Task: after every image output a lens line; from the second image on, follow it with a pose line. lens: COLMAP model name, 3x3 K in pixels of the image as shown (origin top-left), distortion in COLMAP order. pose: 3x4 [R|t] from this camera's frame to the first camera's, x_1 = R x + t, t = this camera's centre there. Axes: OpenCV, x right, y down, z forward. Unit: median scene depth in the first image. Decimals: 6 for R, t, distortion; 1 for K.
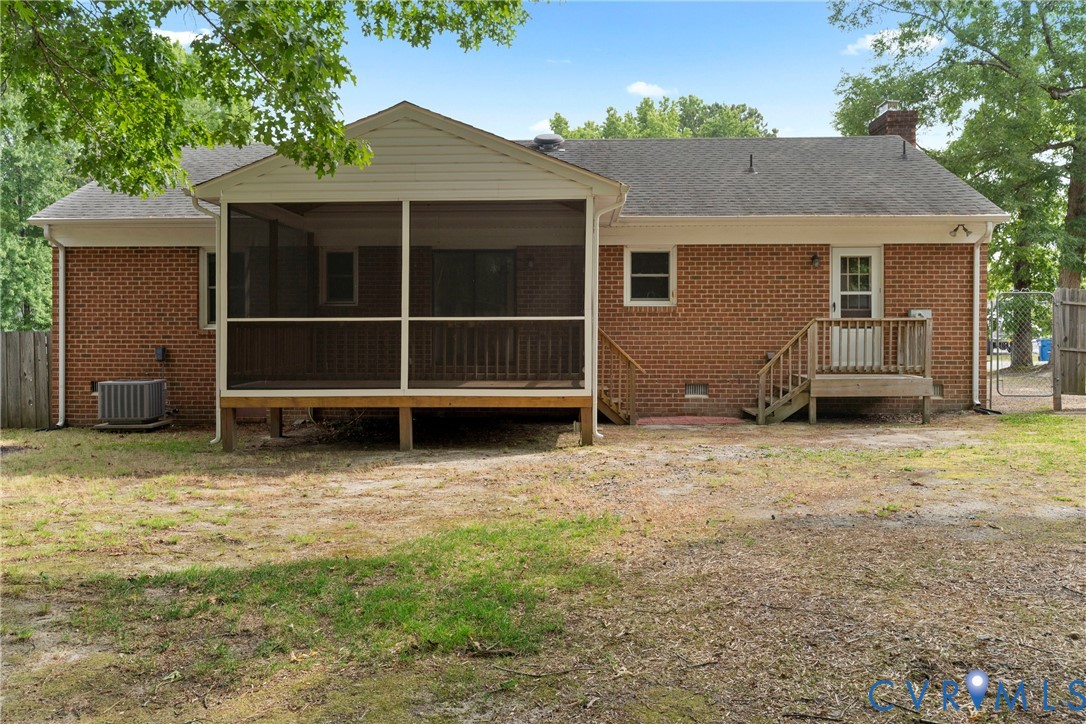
lens RADIAL K [[864.8, 0, 542.4], [0, 864.8, 362.2], [0, 0, 1]] dist [-0.010449, -0.002467]
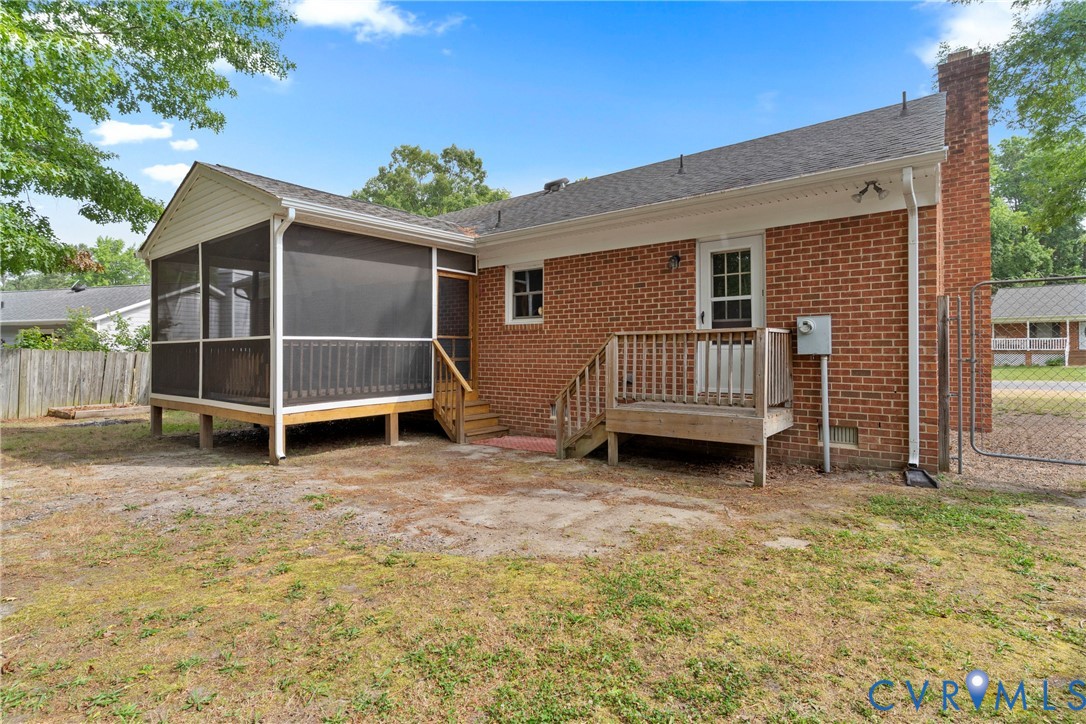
lens RADIAL K [[532.6, 0, 544.2], [0, 532.6, 352.7], [0, 0, 1]] dist [-0.003004, 0.000586]
pose [[0.808419, -0.000332, -0.588608, 0.509688], [-0.014745, 0.999675, -0.020816, -0.019518], [0.588423, 0.025506, 0.808151, 0.524067]]
